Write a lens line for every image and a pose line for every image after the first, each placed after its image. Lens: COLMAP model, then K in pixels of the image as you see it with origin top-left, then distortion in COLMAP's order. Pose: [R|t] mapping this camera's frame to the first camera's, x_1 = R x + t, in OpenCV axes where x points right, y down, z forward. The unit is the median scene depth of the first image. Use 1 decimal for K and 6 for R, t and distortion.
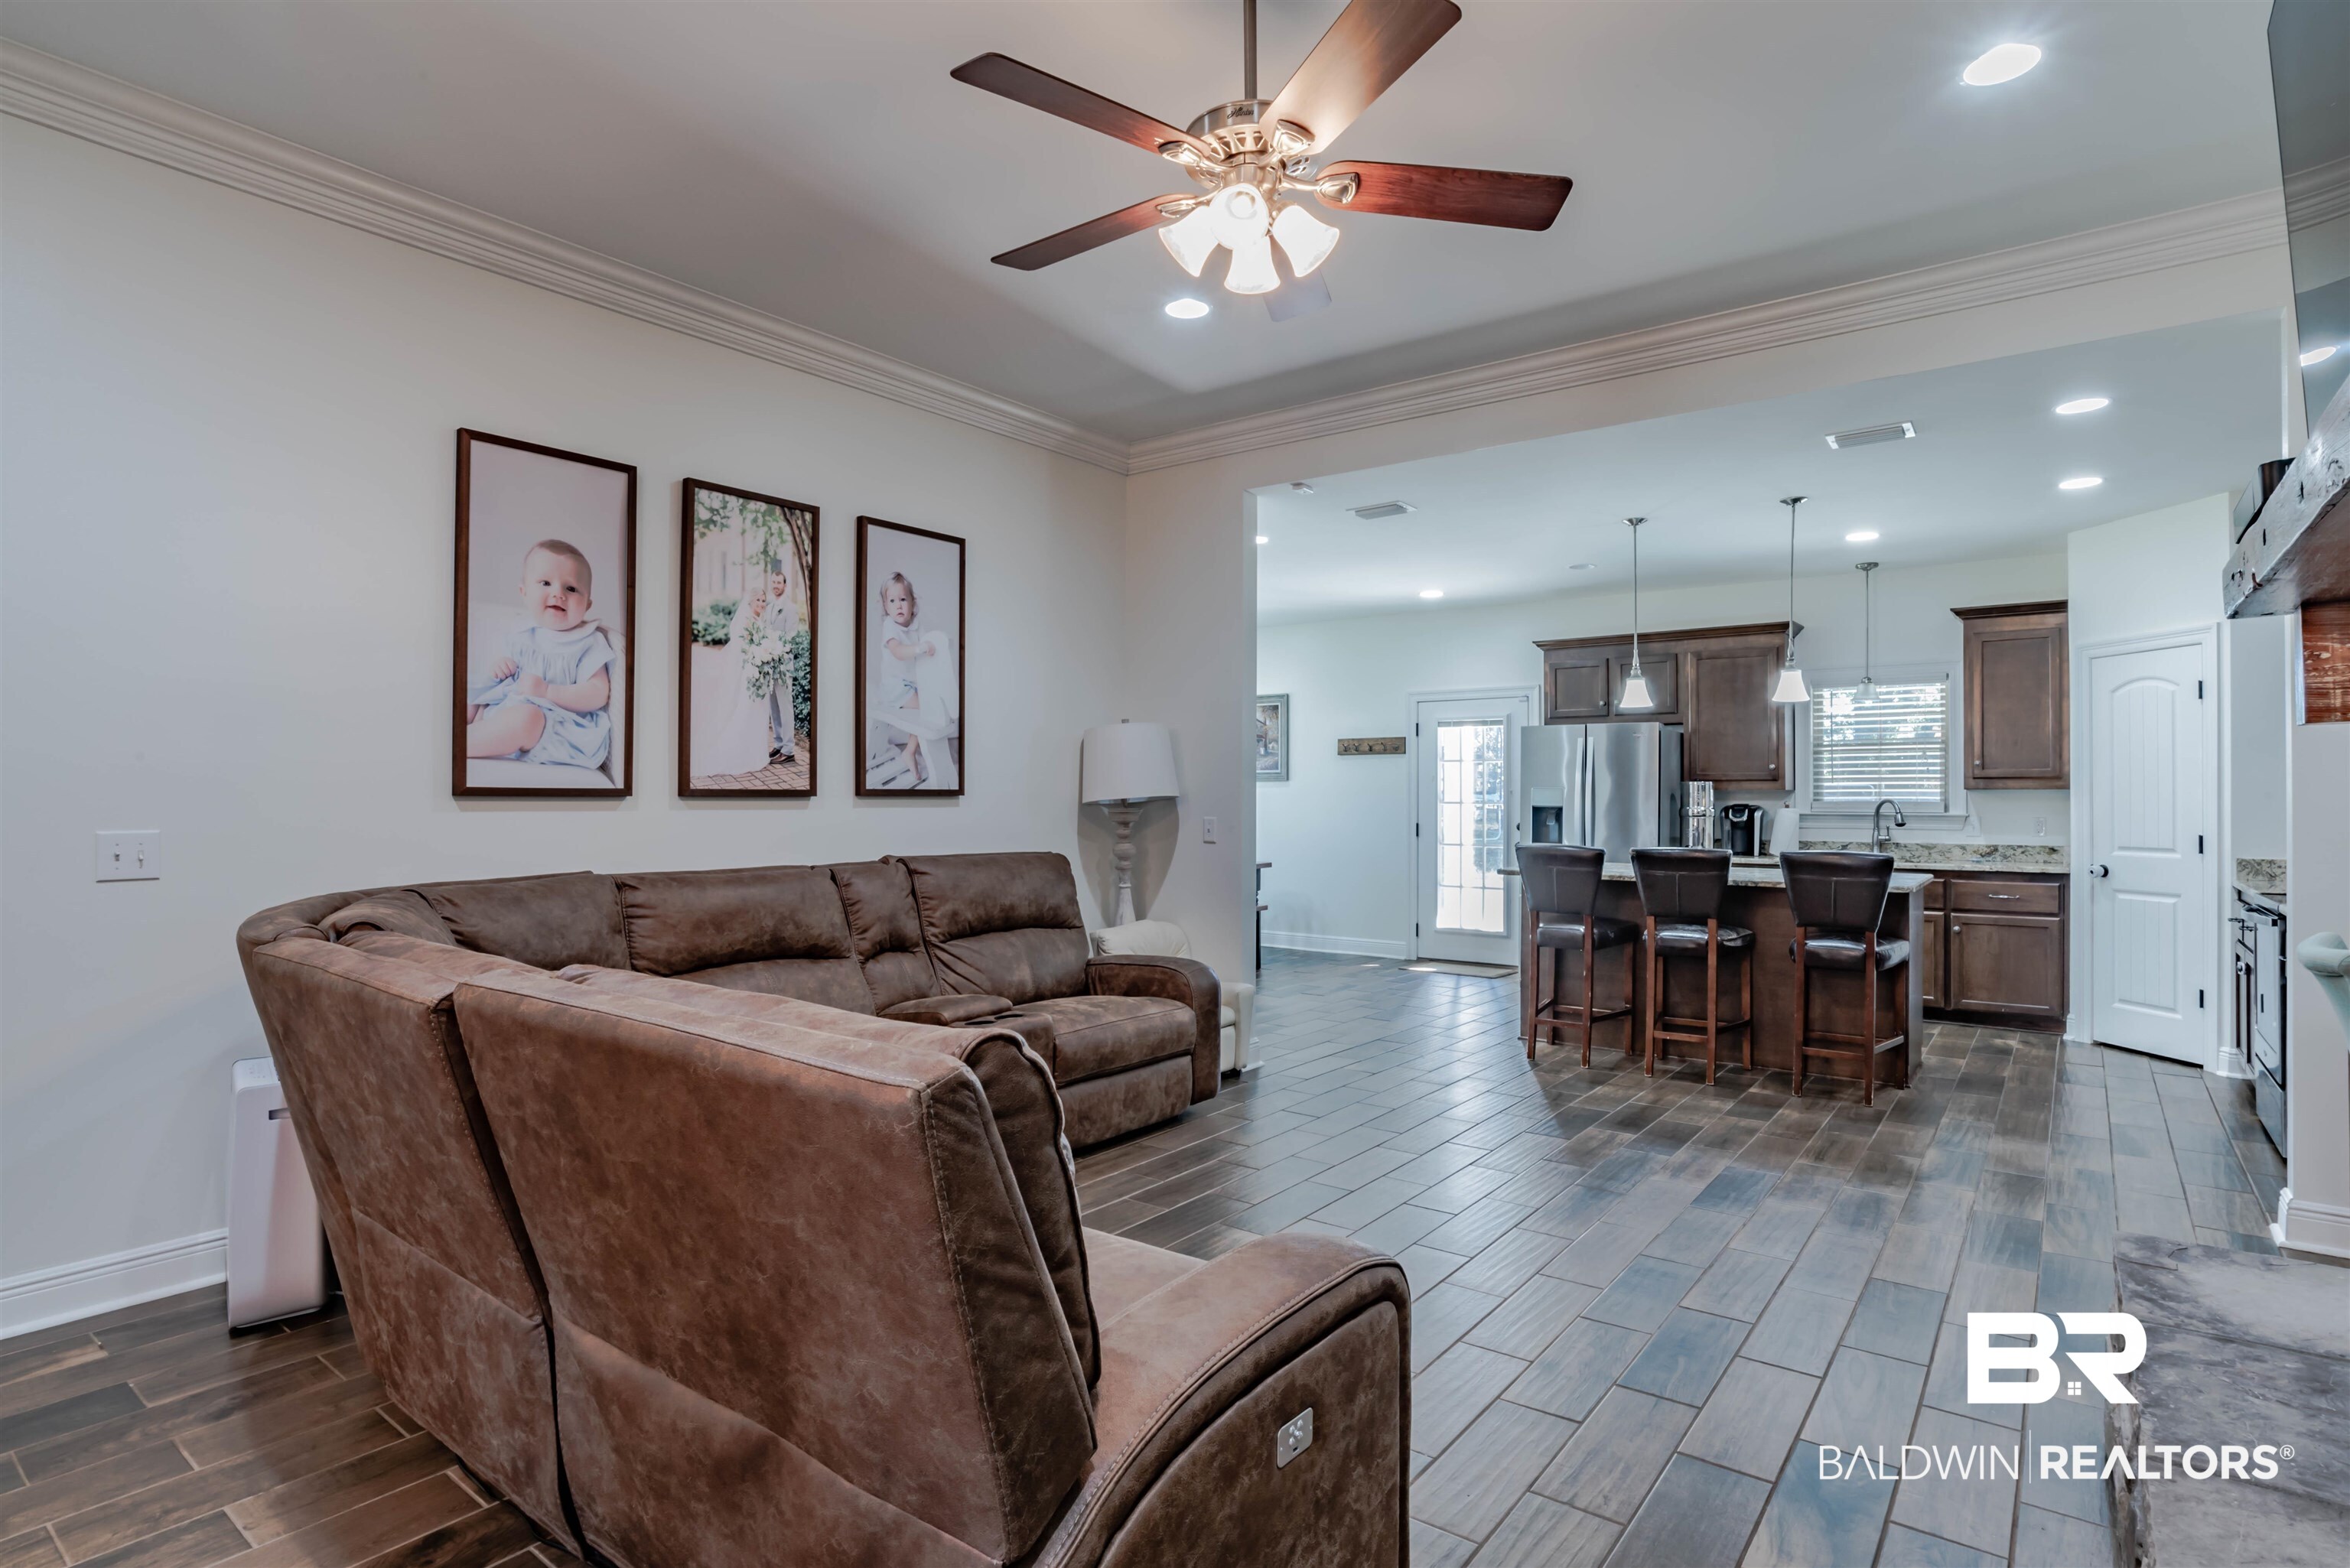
lens RADIAL K [[1193.8, 0, 1188.2], [0, 1193.8, 784.7], [0, 0, 1]] dist [-0.053158, 0.024586]
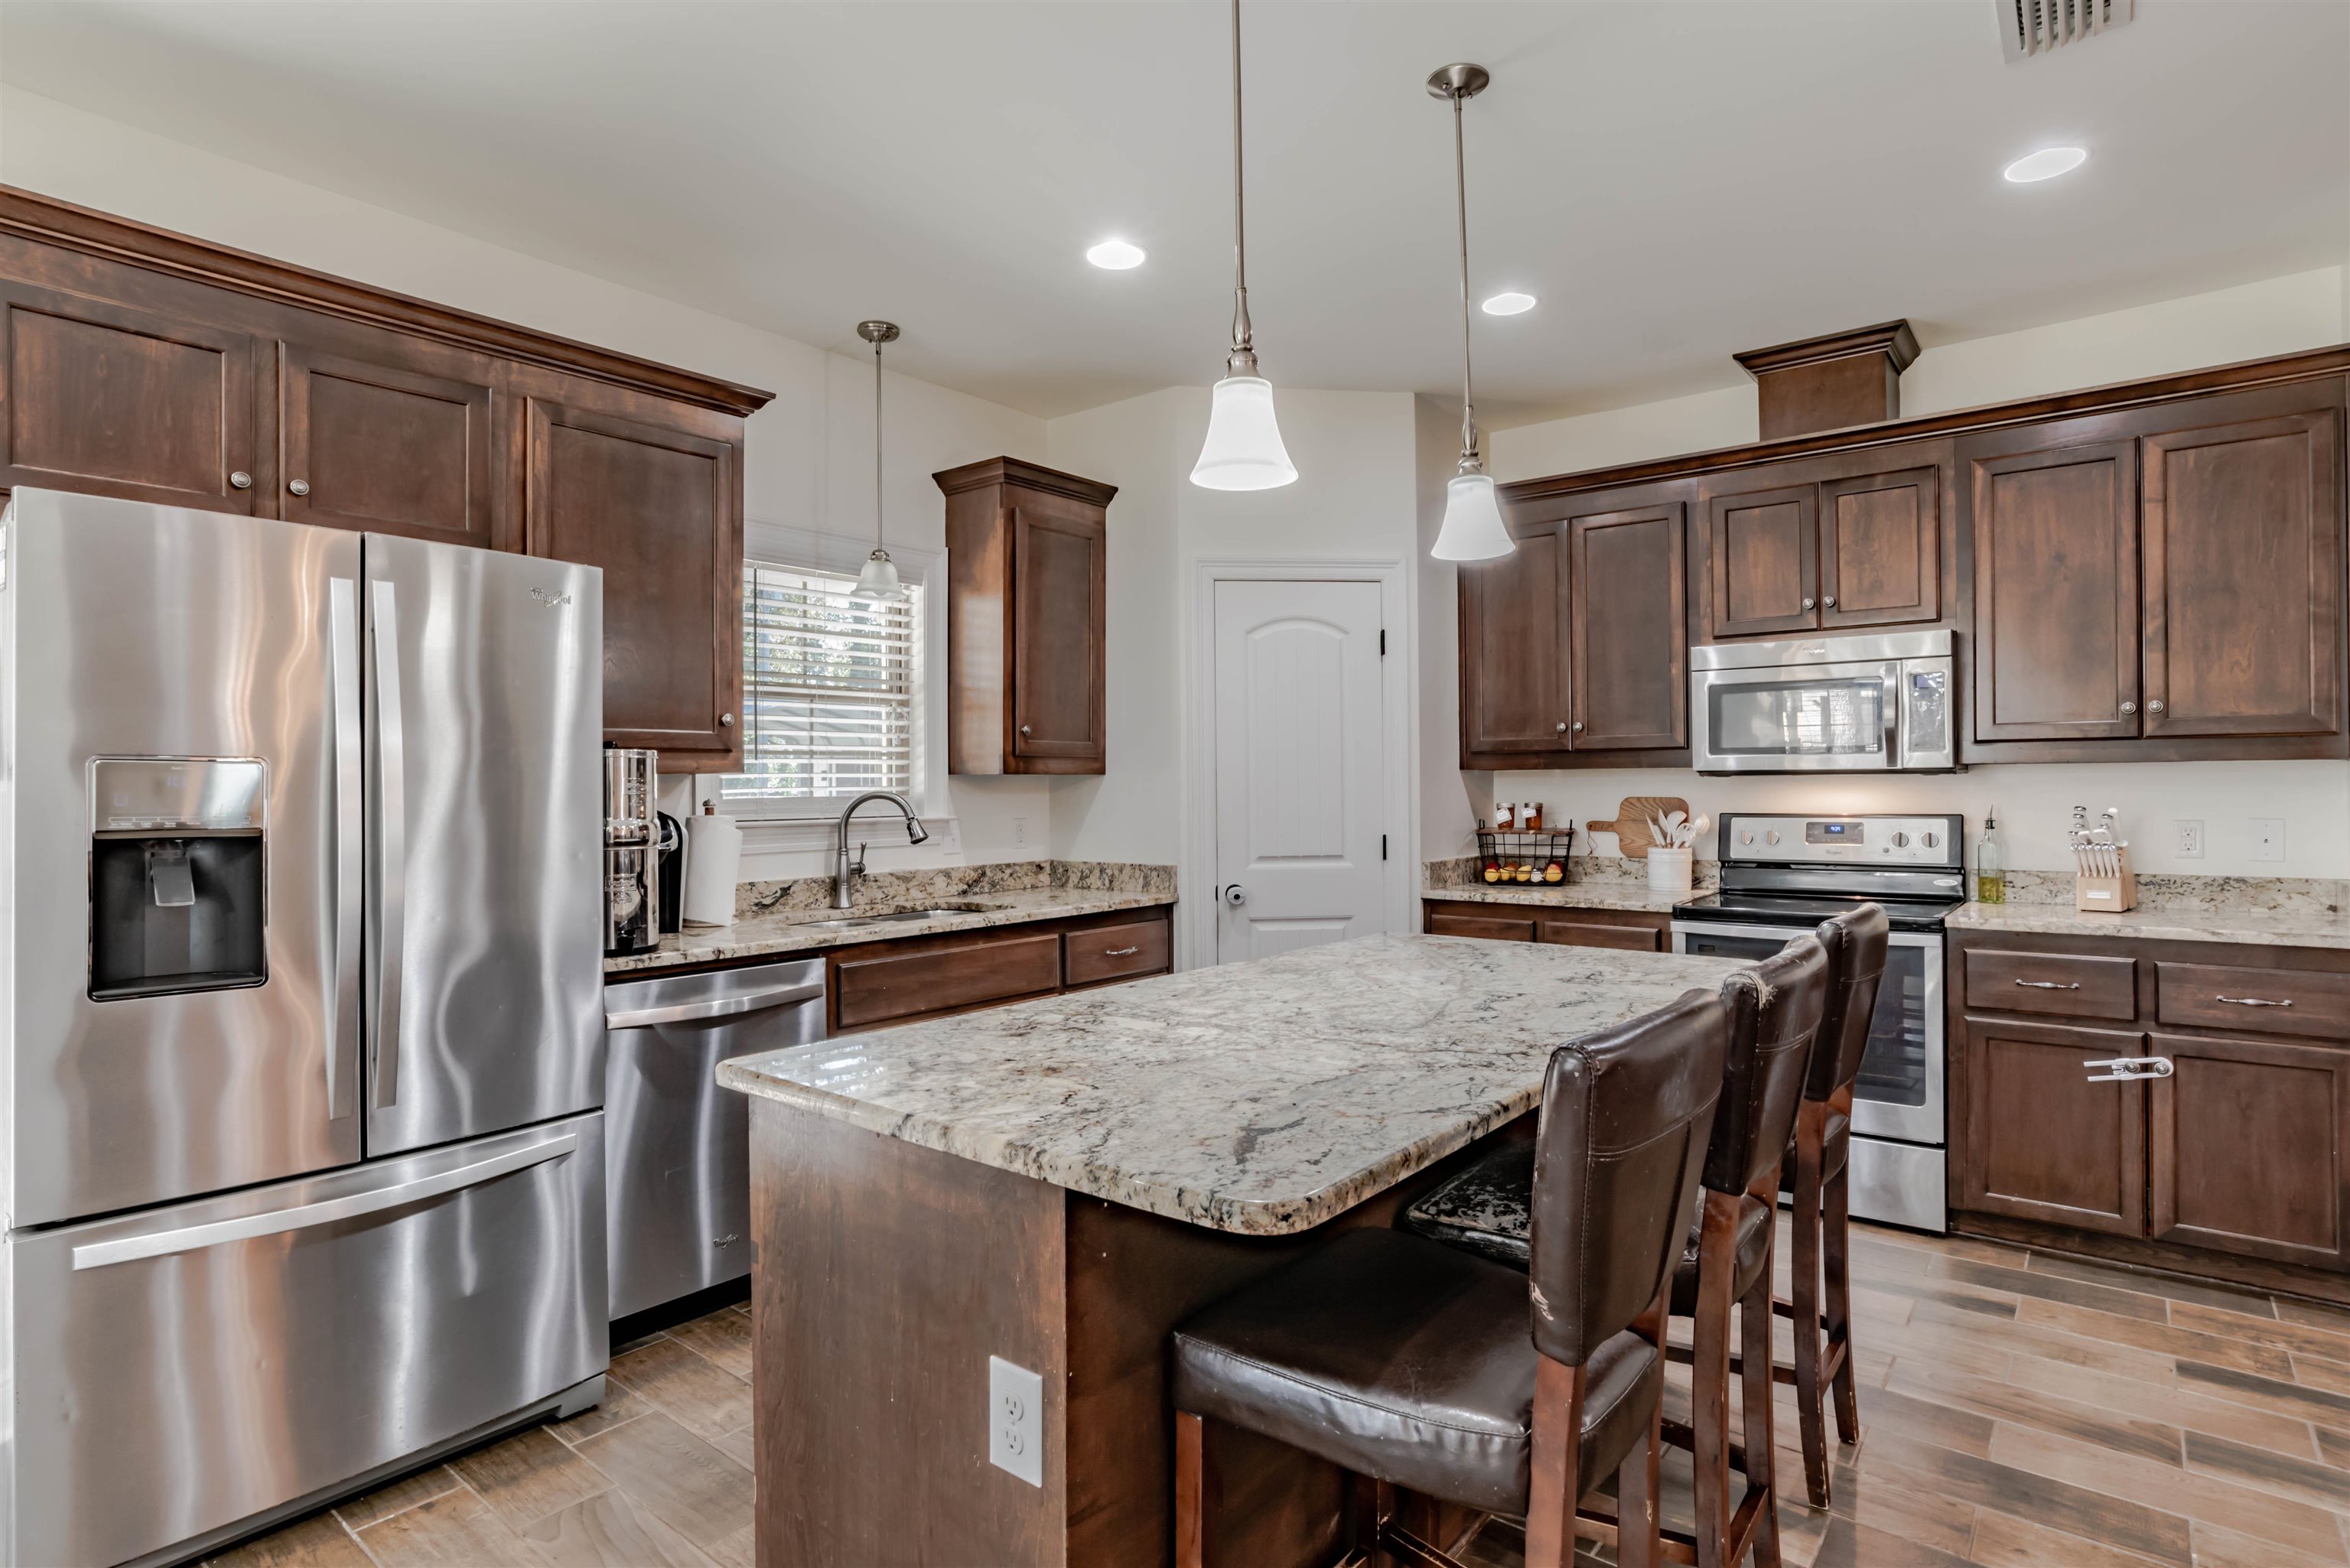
lens RADIAL K [[1193.8, 0, 1188.2], [0, 1193.8, 784.7], [0, 0, 1]] dist [-0.053158, 0.024586]
pose [[0.023559, -0.003562, 0.999716, 0.073082], [-0.004434, 0.999983, 0.003668, 0.006573], [-0.999713, -0.004519, 0.023543, 0.864869]]
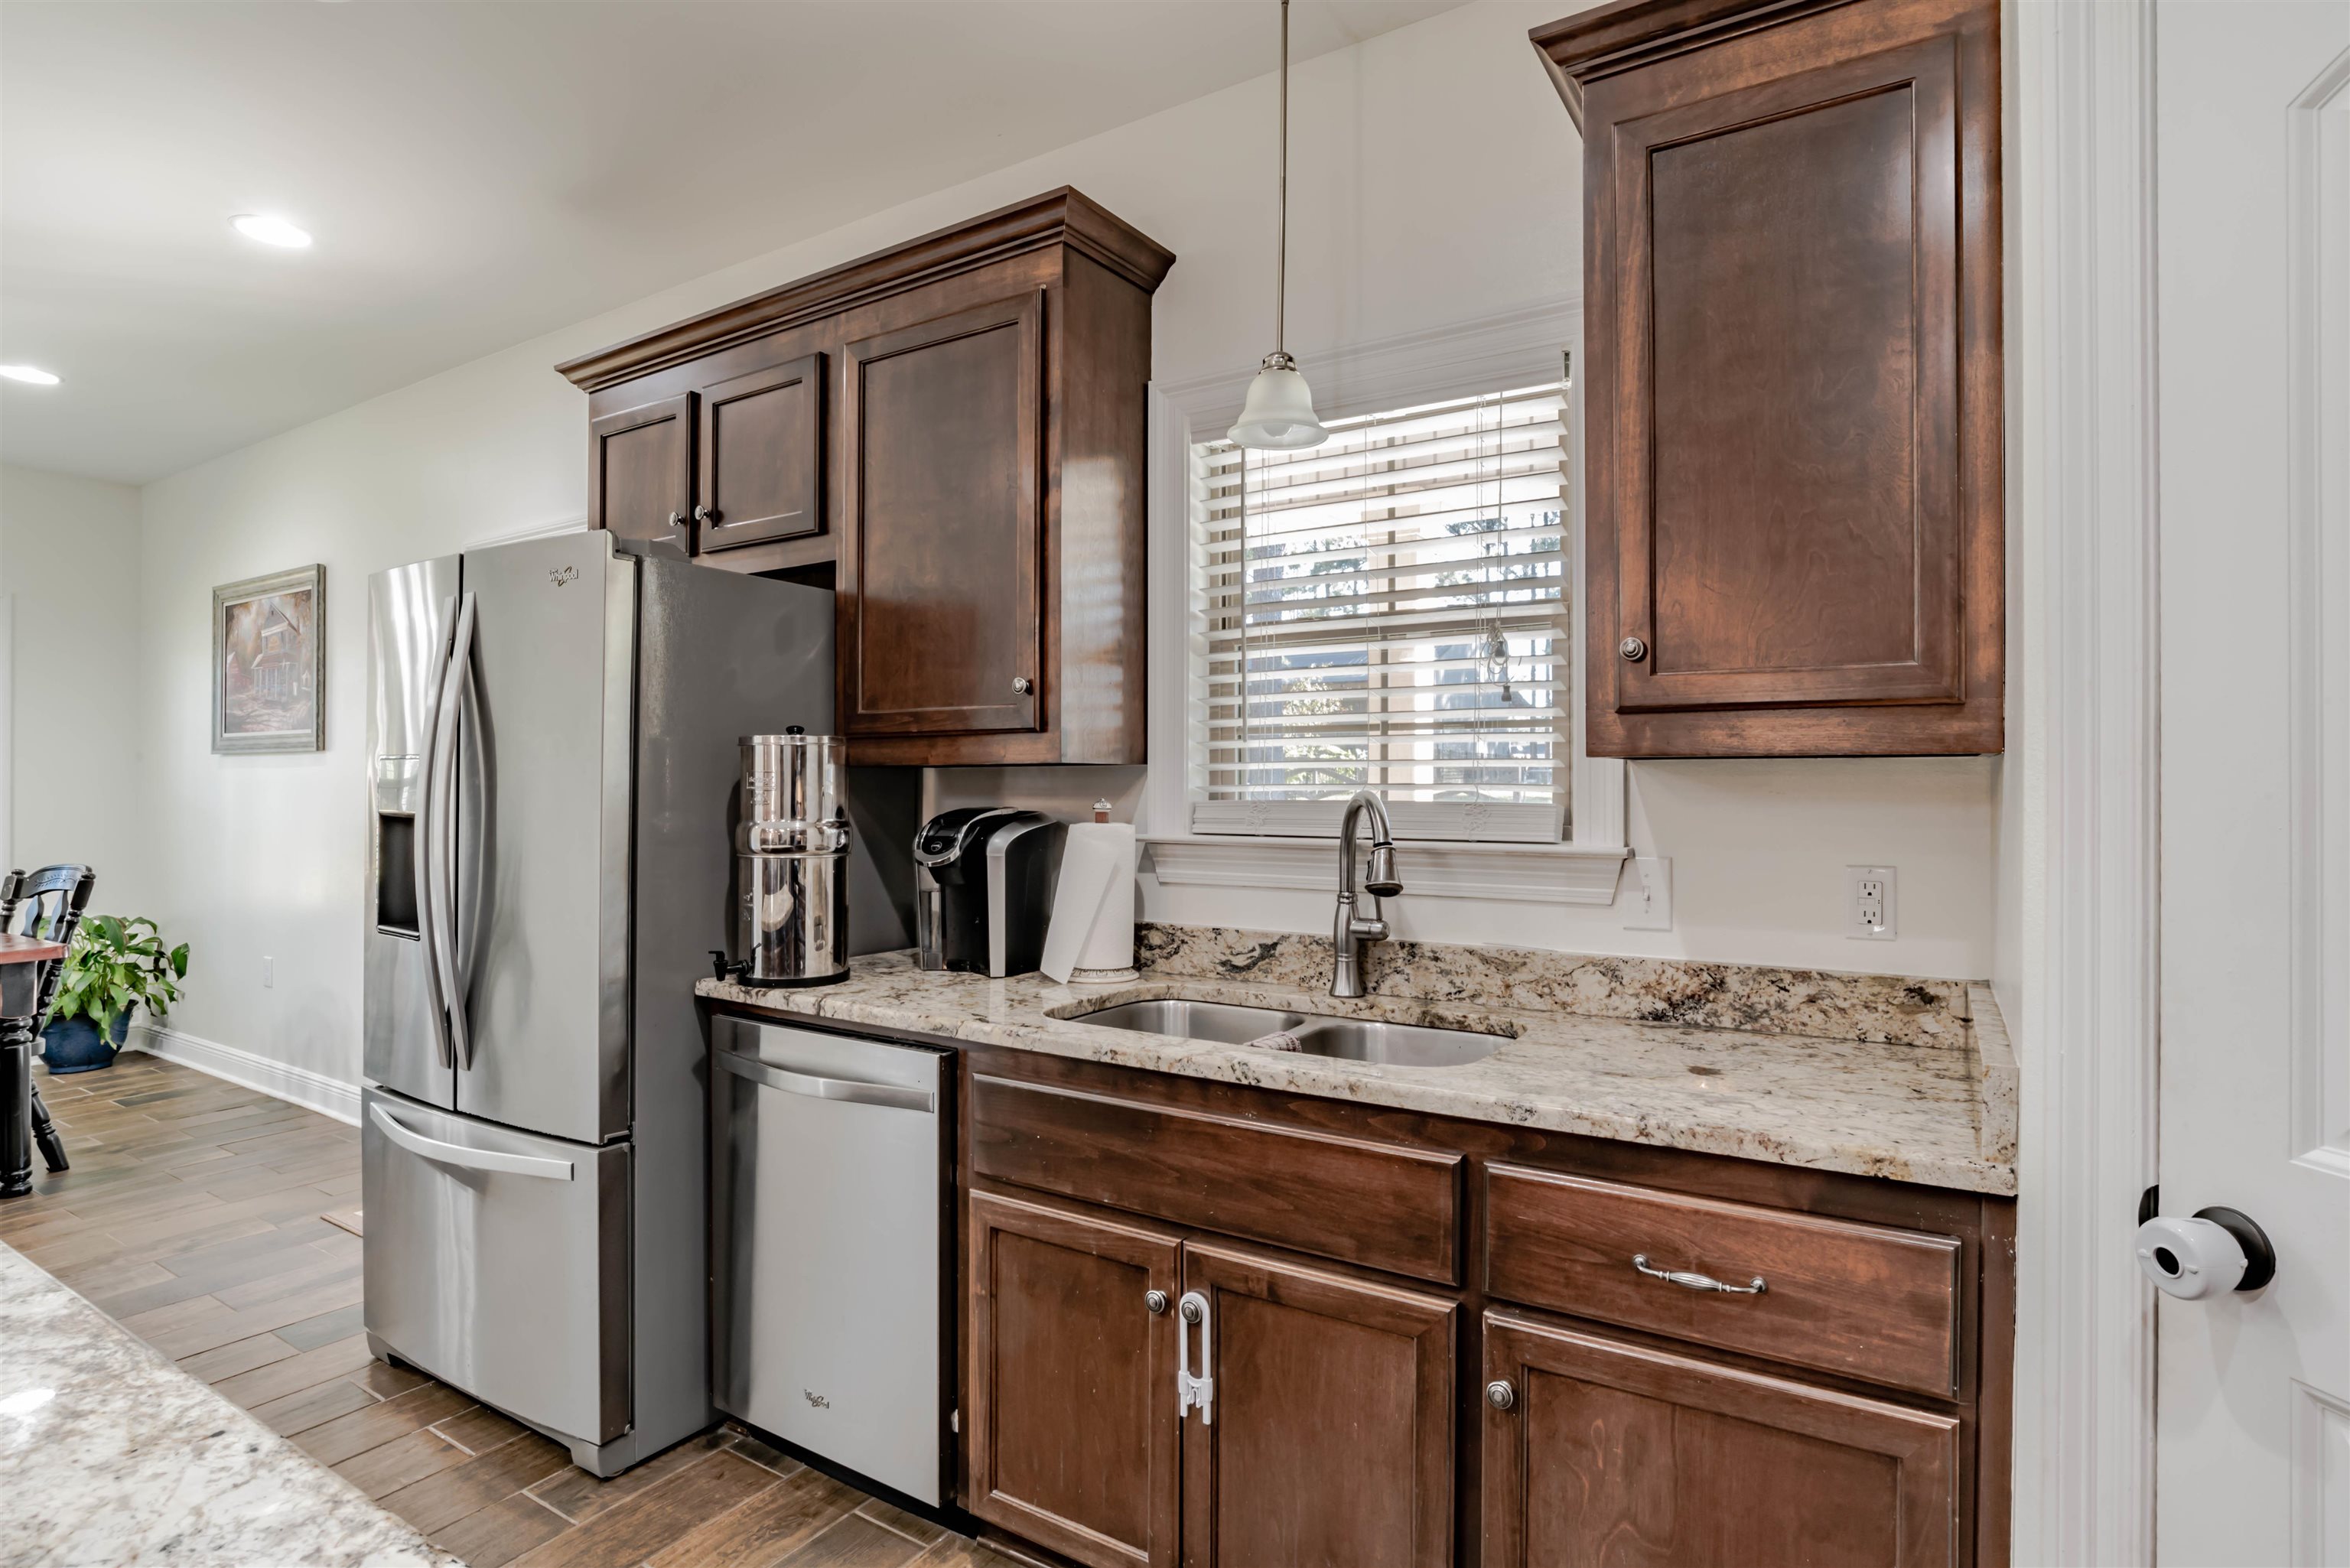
lens RADIAL K [[1193.8, 0, 1188.2], [0, 1193.8, 784.7], [0, 0, 1]] dist [-0.053158, 0.024586]
pose [[0.995979, -0.001480, 0.089579, 0.536849], [0.000520, 0.999942, 0.010745, 0.007145], [-0.089590, -0.010655, 0.995922, 0.731212]]
